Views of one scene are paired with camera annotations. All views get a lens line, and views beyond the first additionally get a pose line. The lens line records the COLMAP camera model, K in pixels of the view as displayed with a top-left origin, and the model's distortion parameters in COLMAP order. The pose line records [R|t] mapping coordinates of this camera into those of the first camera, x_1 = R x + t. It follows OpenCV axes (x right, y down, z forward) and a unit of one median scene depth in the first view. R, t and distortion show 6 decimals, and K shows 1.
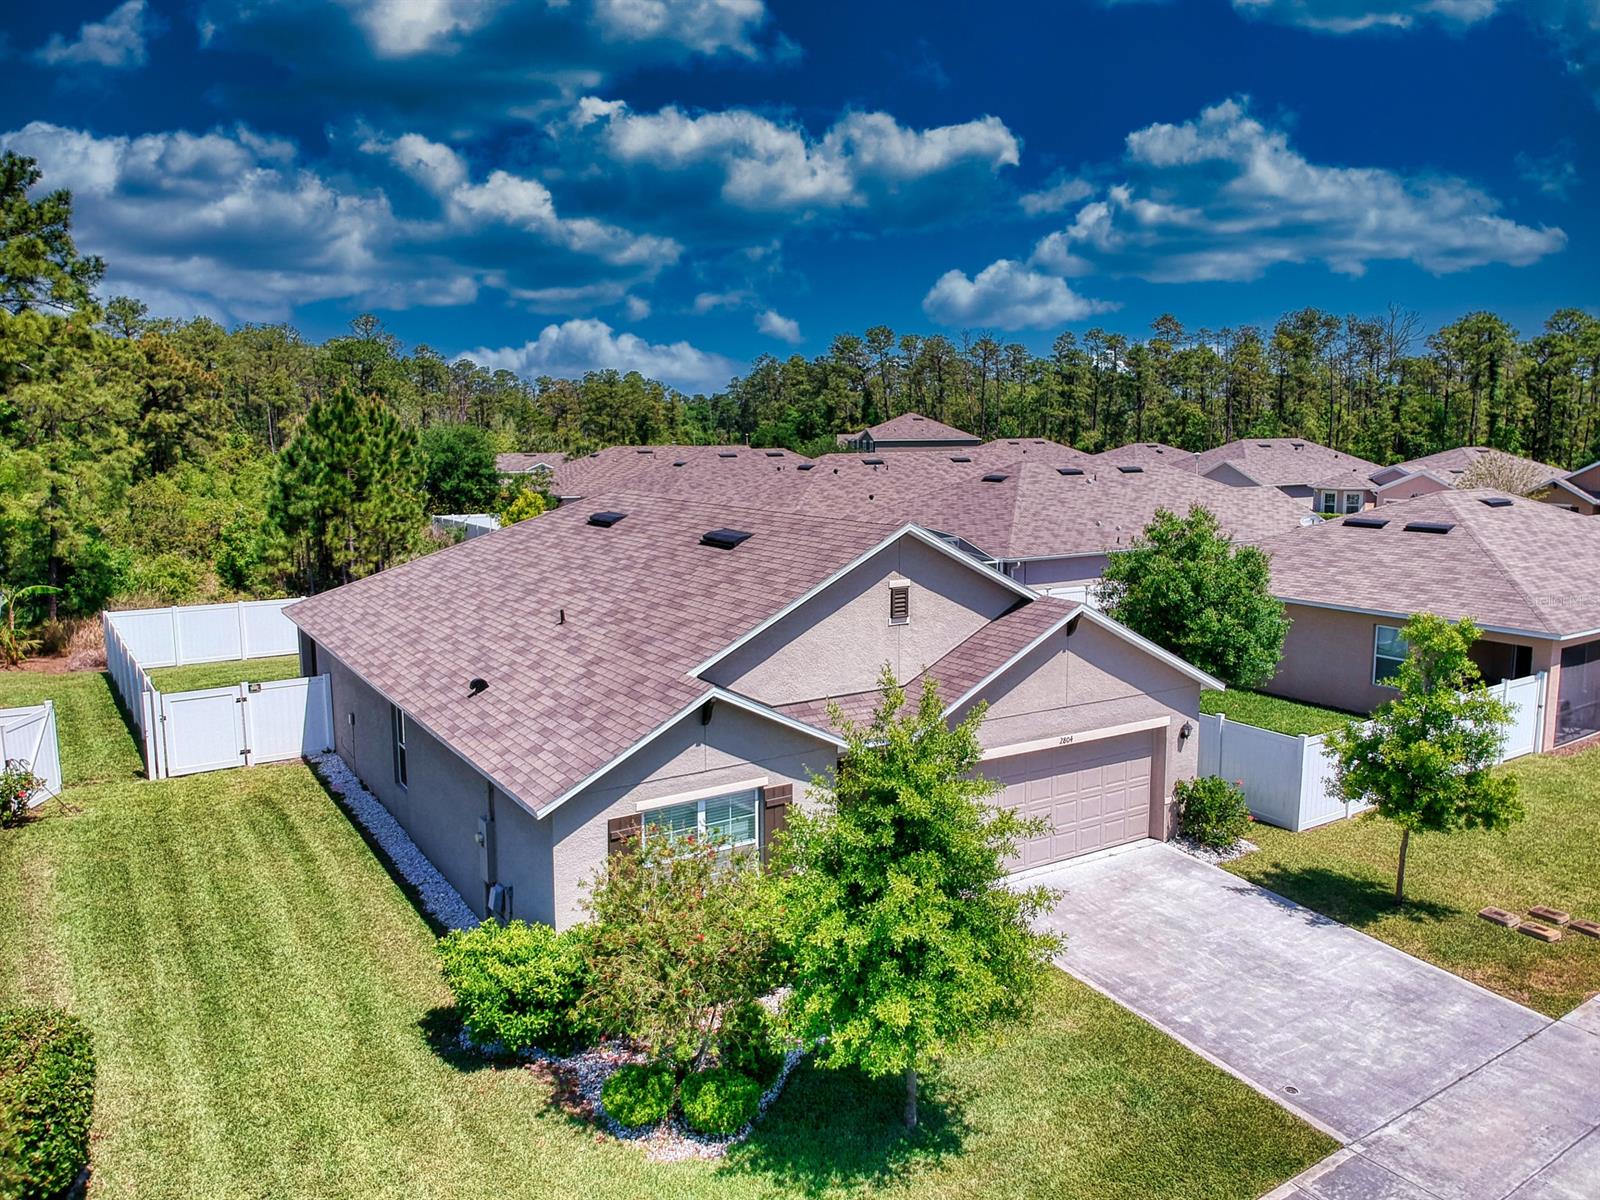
lens RADIAL K [[1187.5, 0, 811.1], [0, 1187.5, 589.3], [0, 0, 1]] dist [0.075923, -0.142511]
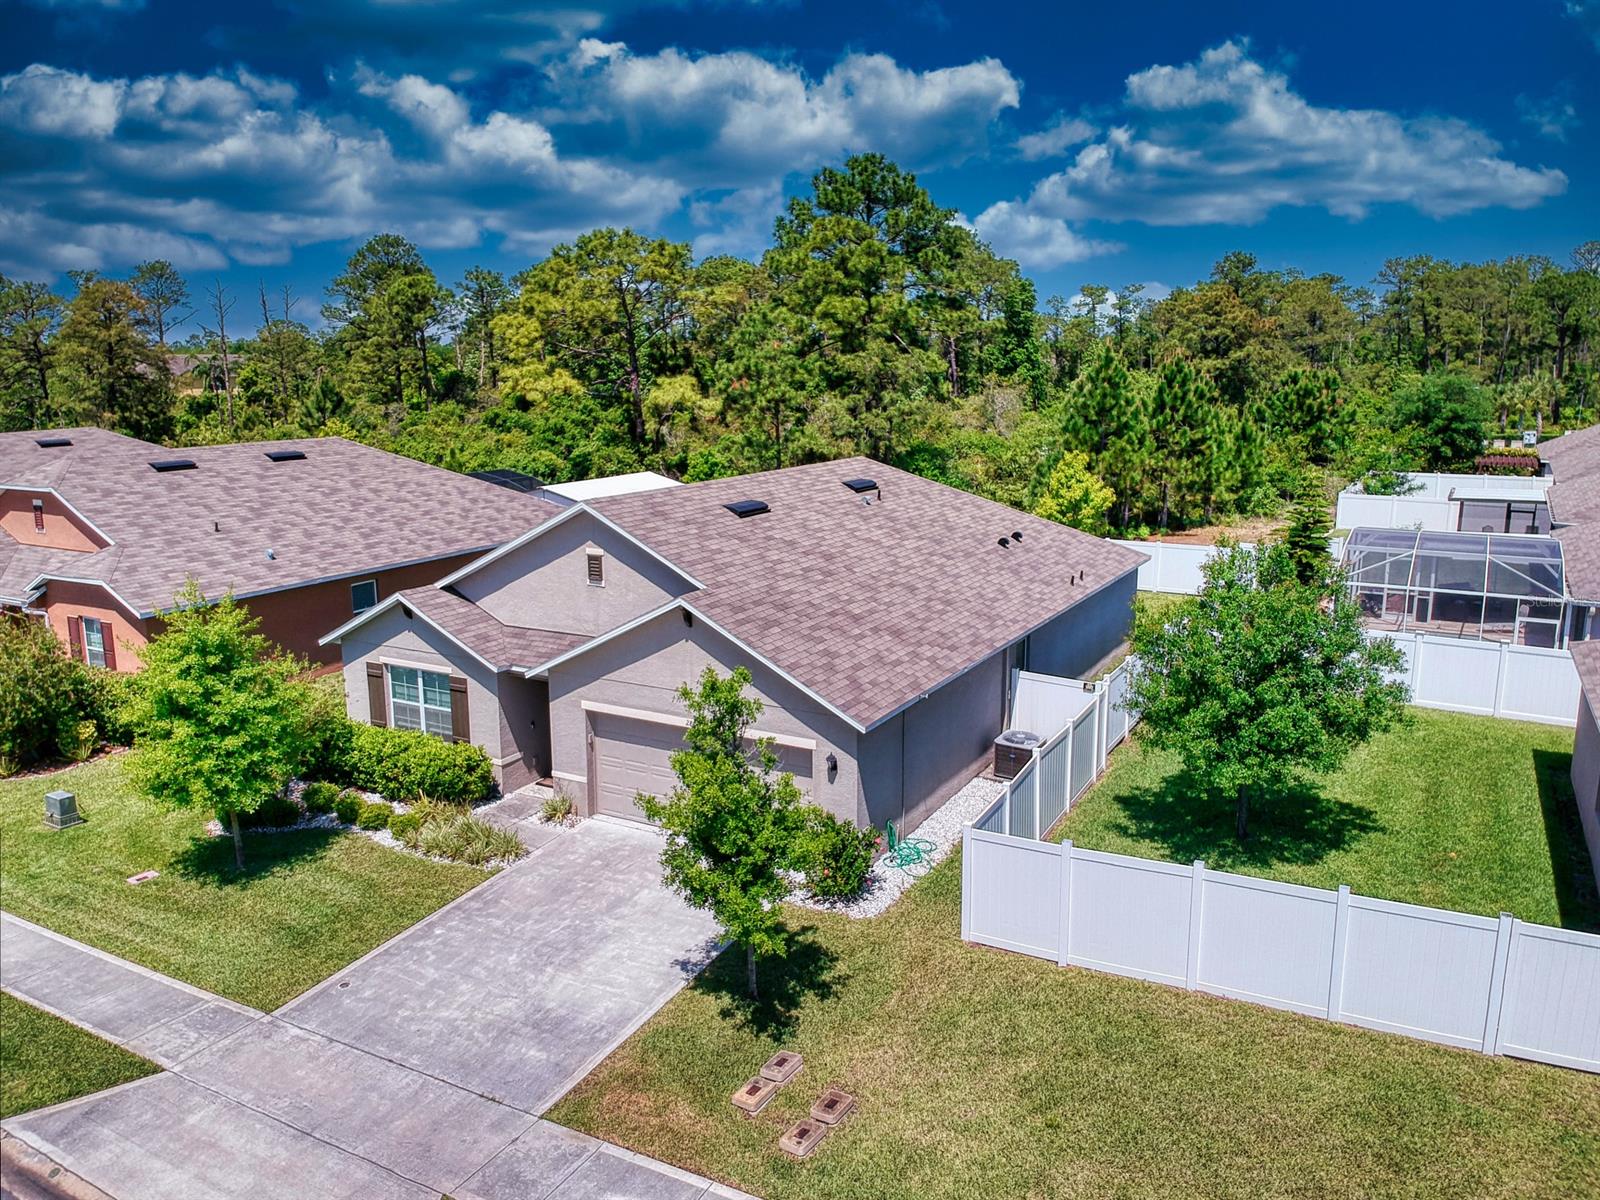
lens RADIAL K [[1187.5, 0, 805.3], [0, 1187.5, 582.9], [0, 0, 1]] dist [0.075923, -0.142511]
pose [[0.469555, 0.163943, -0.867549, 1.147274], [-0.117922, 0.985451, 0.122398, -0.137373], [0.874993, 0.044830, 0.482056, 0.568597]]
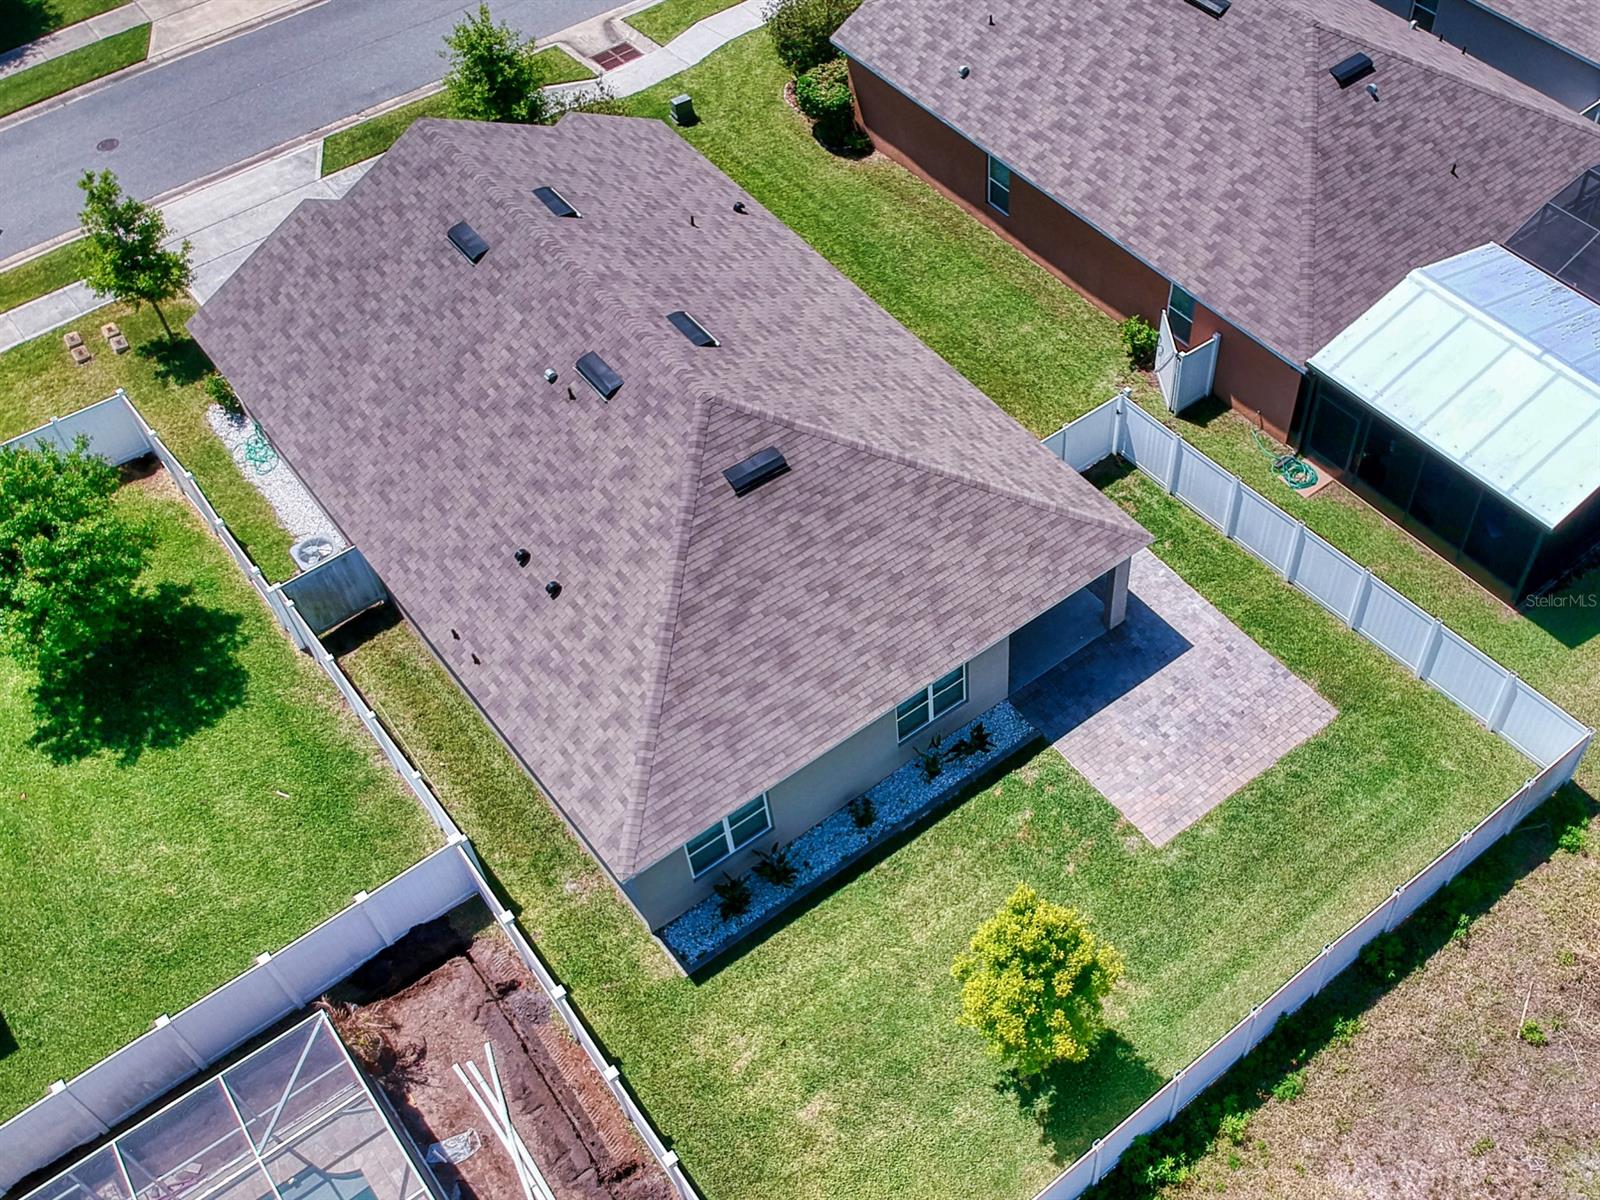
lens RADIAL K [[1583.6, 0, 966.7], [0, 1583.6, 641.5], [0, 0, 1]] dist [0.027515, 0.000000]
pose [[-0.993398, 0.091588, -0.069079, -0.359277], [-0.013402, 0.505388, 0.862788, -1.315628], [0.113933, 0.858018, -0.500824, 2.395915]]
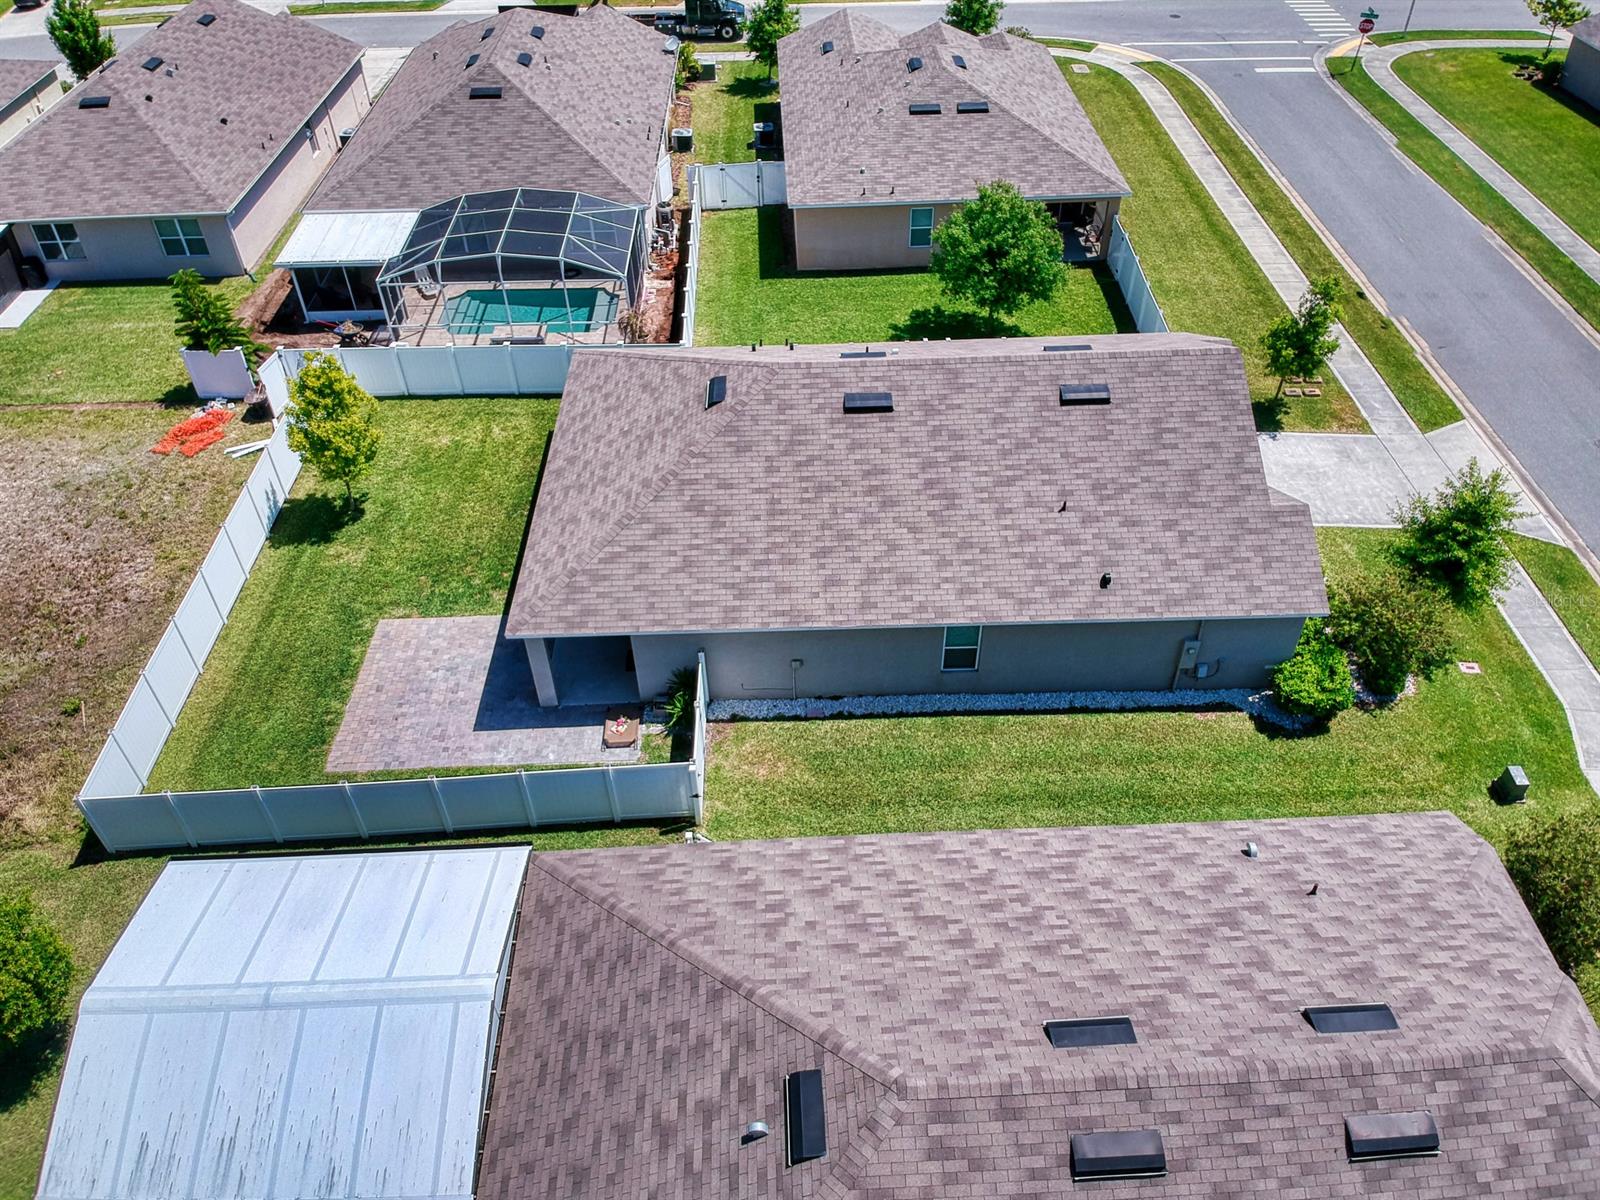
lens RADIAL K [[1187.5, 0, 824.2], [0, 1187.5, 593.0], [0, 0, 1]] dist [0.075923, -0.142511]
pose [[0.509121, -0.574555, 0.640845, -1.328138], [0.125754, 0.786234, 0.604998, -0.784538], [-0.851458, -0.227428, 0.472541, 0.578691]]
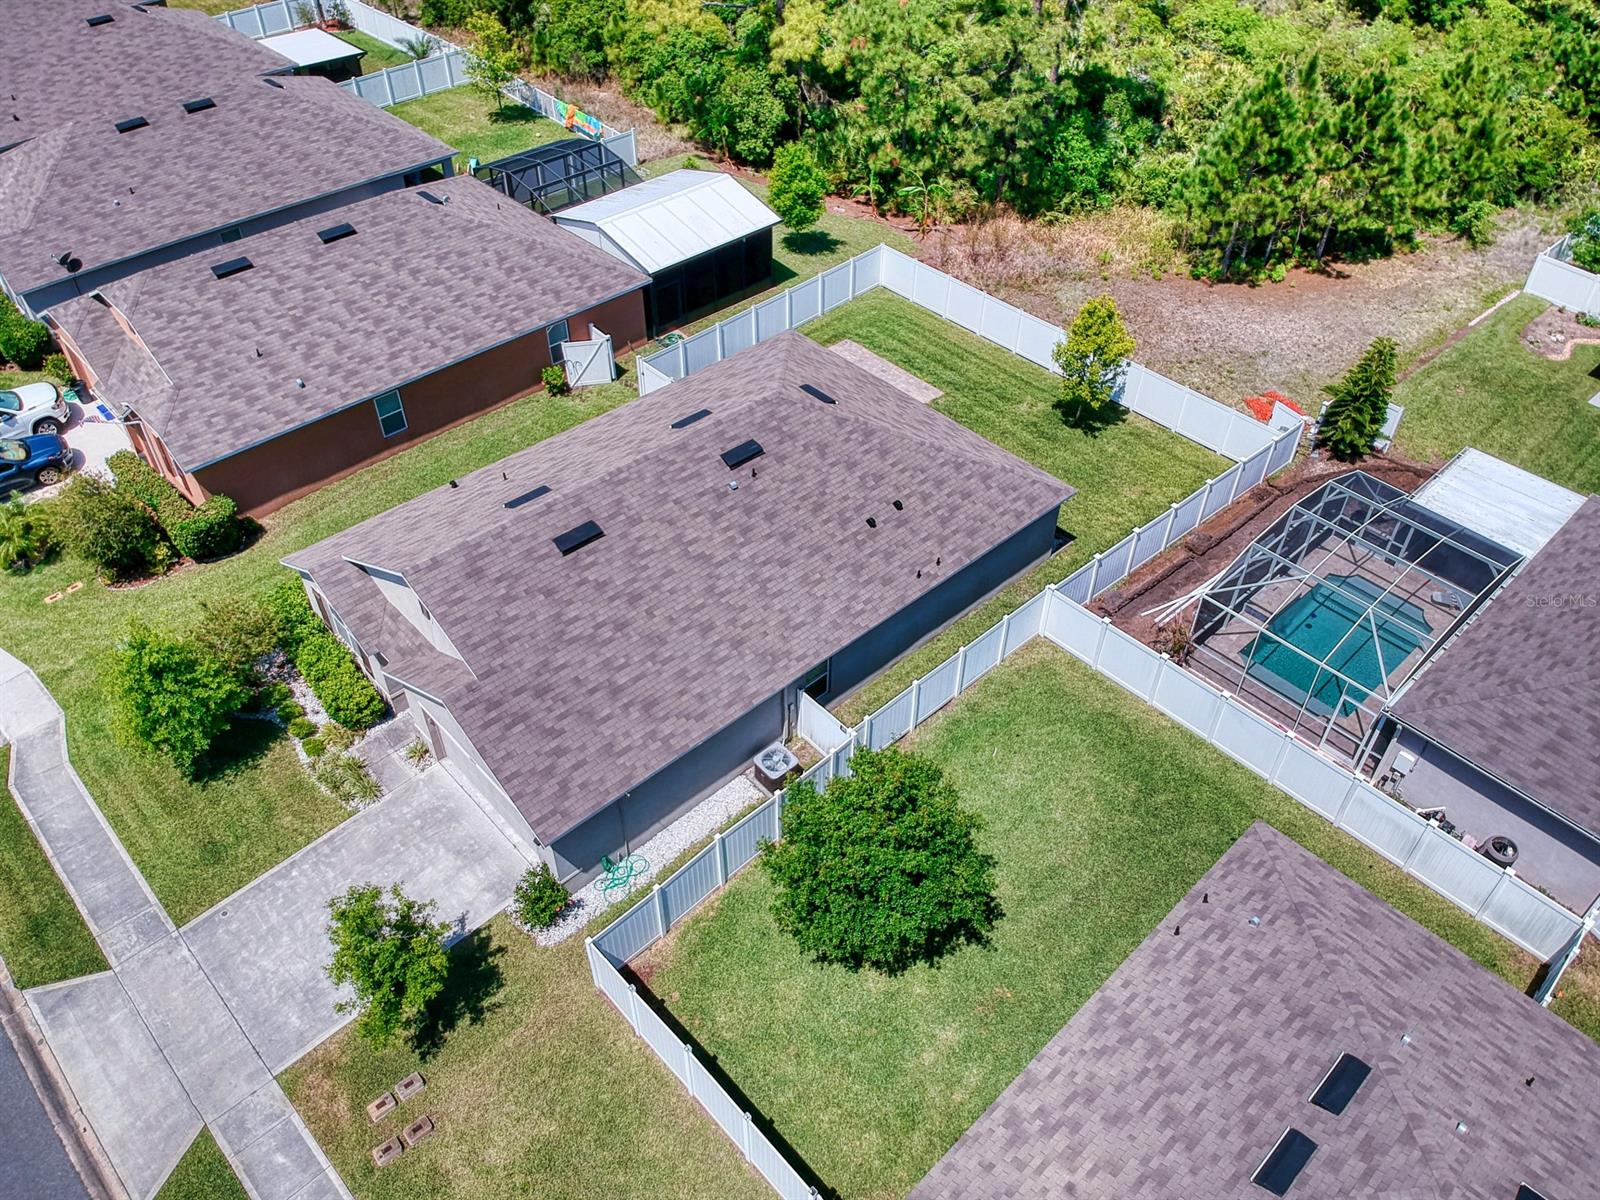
lens RADIAL K [[1187.5, 0, 803.8], [0, 1187.5, 591.7], [0, 0, 1]] dist [0.075923, -0.142511]
pose [[0.176611, 0.664289, -0.726312, 1.173305], [-0.144858, 0.747418, 0.648369, -0.995697], [0.973563, -0.009297, 0.228230, 1.051983]]
